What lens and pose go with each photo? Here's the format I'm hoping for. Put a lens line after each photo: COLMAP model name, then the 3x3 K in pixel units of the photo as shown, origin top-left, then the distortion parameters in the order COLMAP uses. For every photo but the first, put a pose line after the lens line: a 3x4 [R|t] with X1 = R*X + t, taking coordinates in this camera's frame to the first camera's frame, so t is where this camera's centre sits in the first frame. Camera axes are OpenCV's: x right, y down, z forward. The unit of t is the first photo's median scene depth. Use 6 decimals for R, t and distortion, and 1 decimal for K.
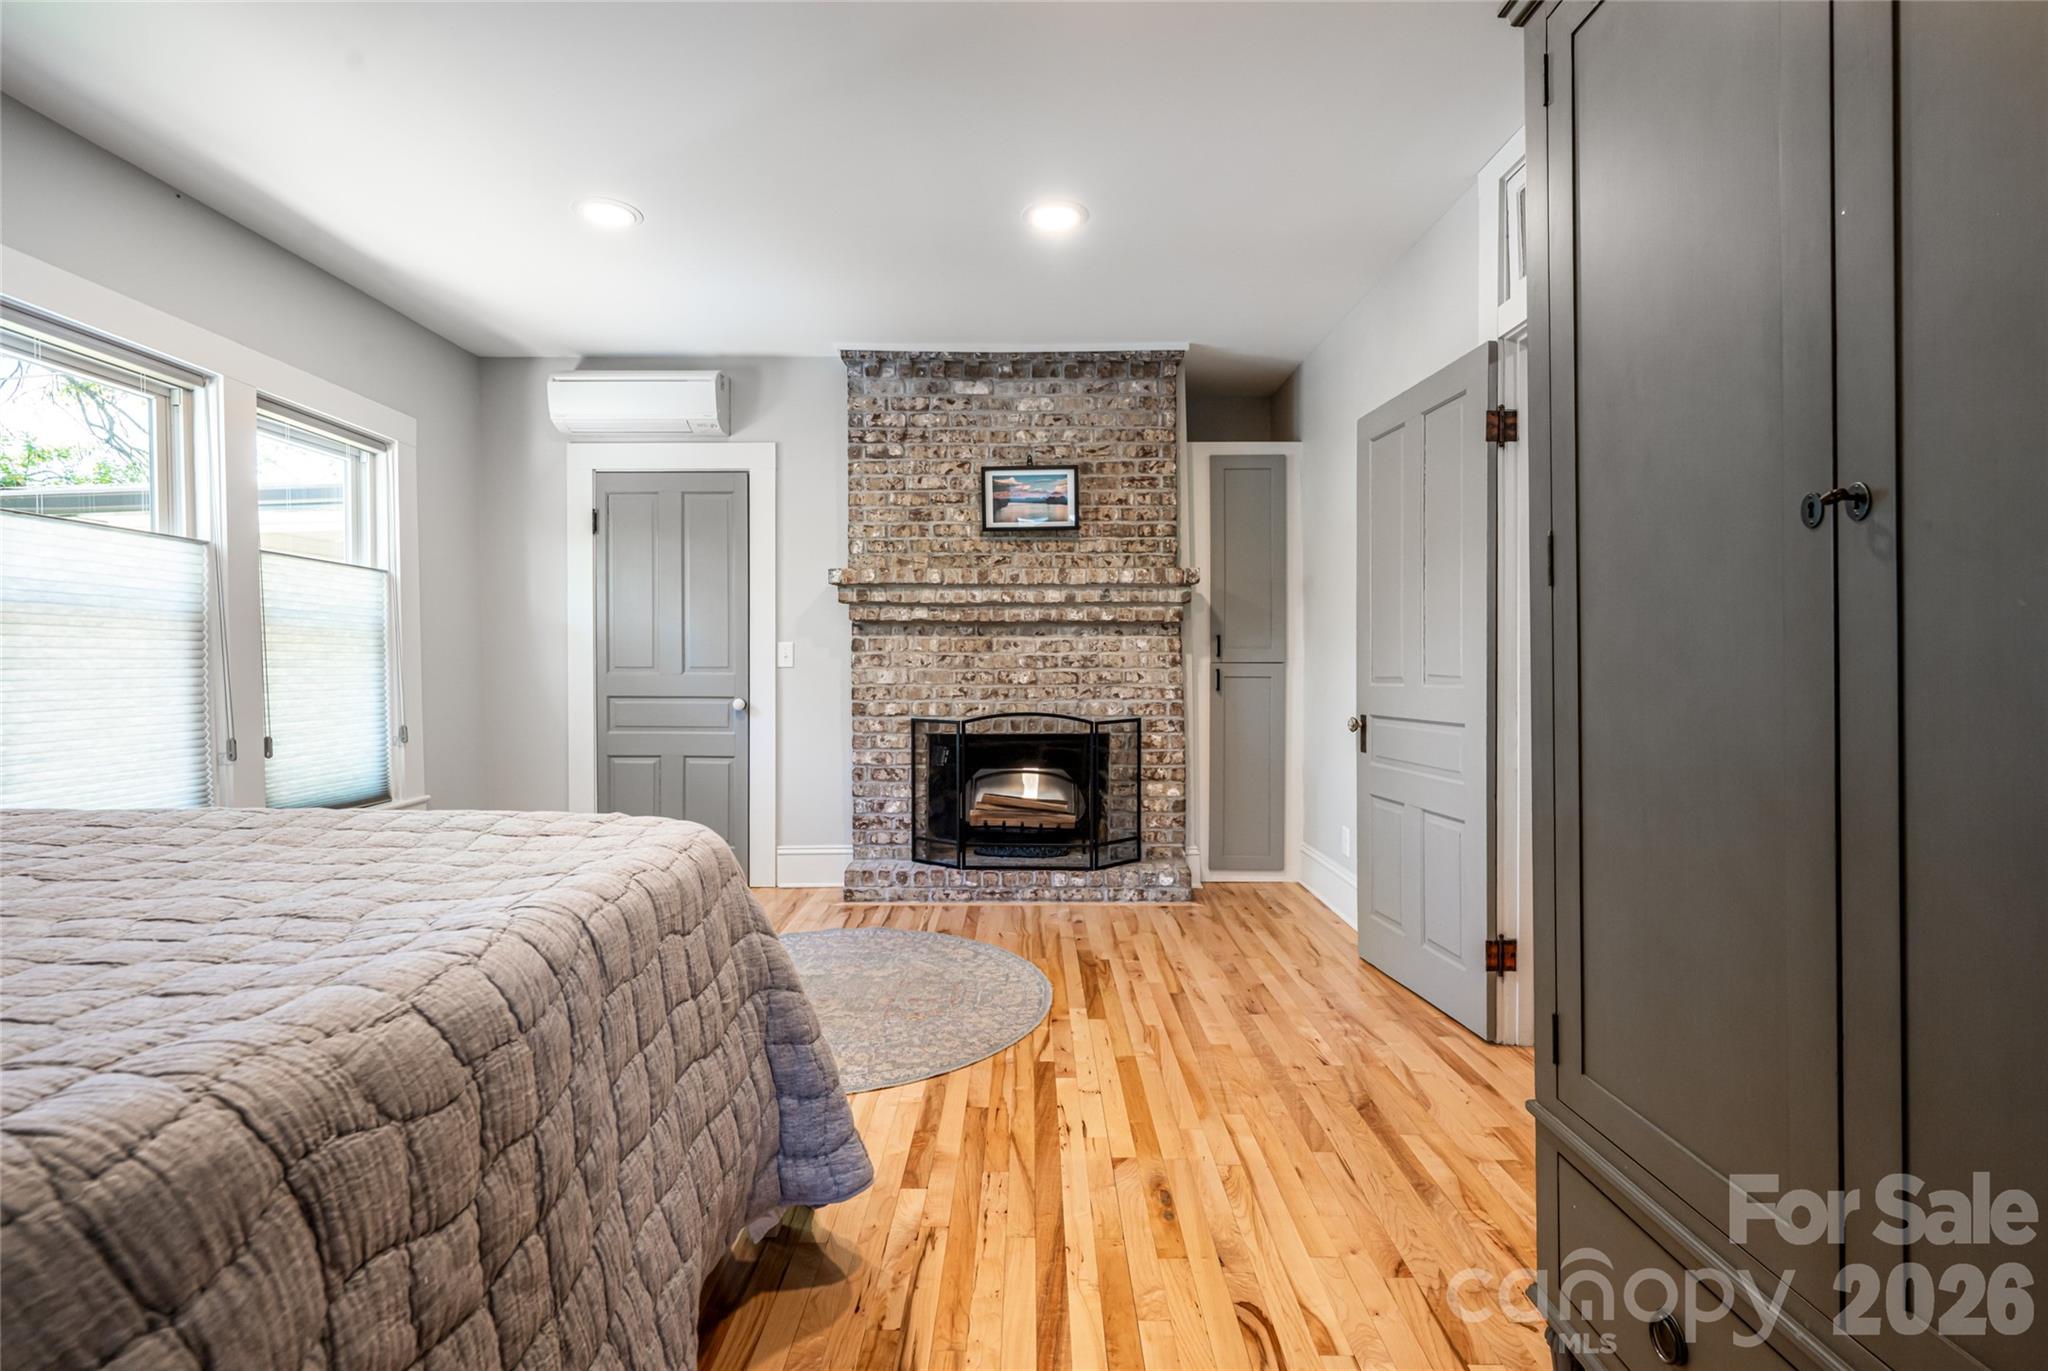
lens RADIAL K [[945.3, 0, 1029.7], [0, 945.3, 675.4], [0, 0, 1]] dist [0.000089, -0.000068]
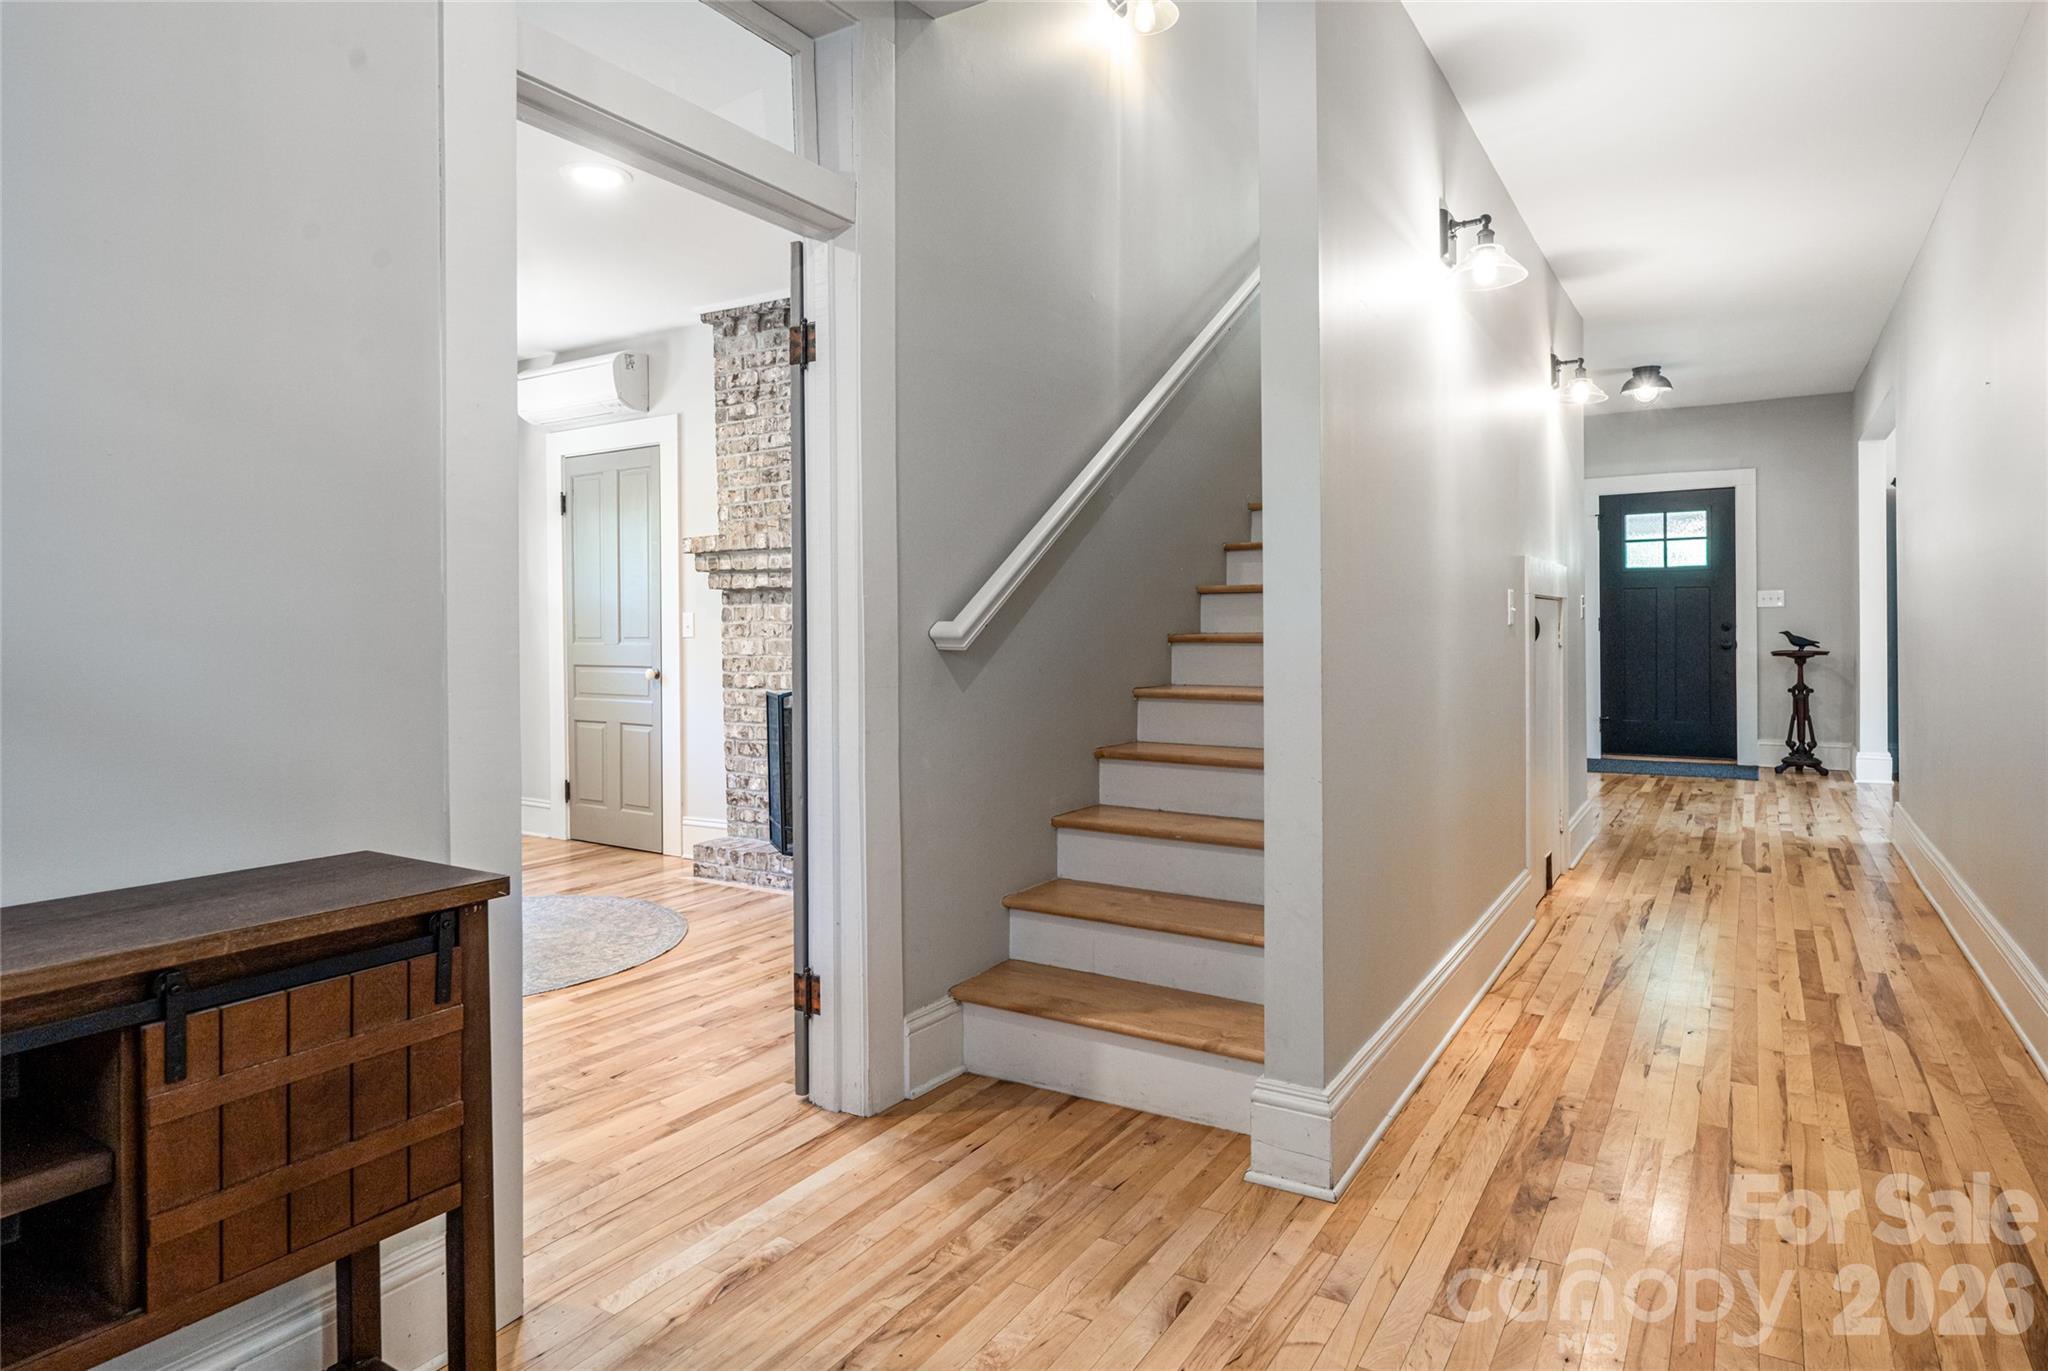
lens RADIAL K [[1167.5, 0, 1027.4], [0, 1167.5, 641.7], [0, 0, 1]] dist [-0.002235, -0.000092]
pose [[0.849055, -0.000350, -0.528304, 0.716066], [0.000768, 1.000000, 0.000571, -0.004693], [0.528304, -0.000891, 0.849055, 0.147522]]
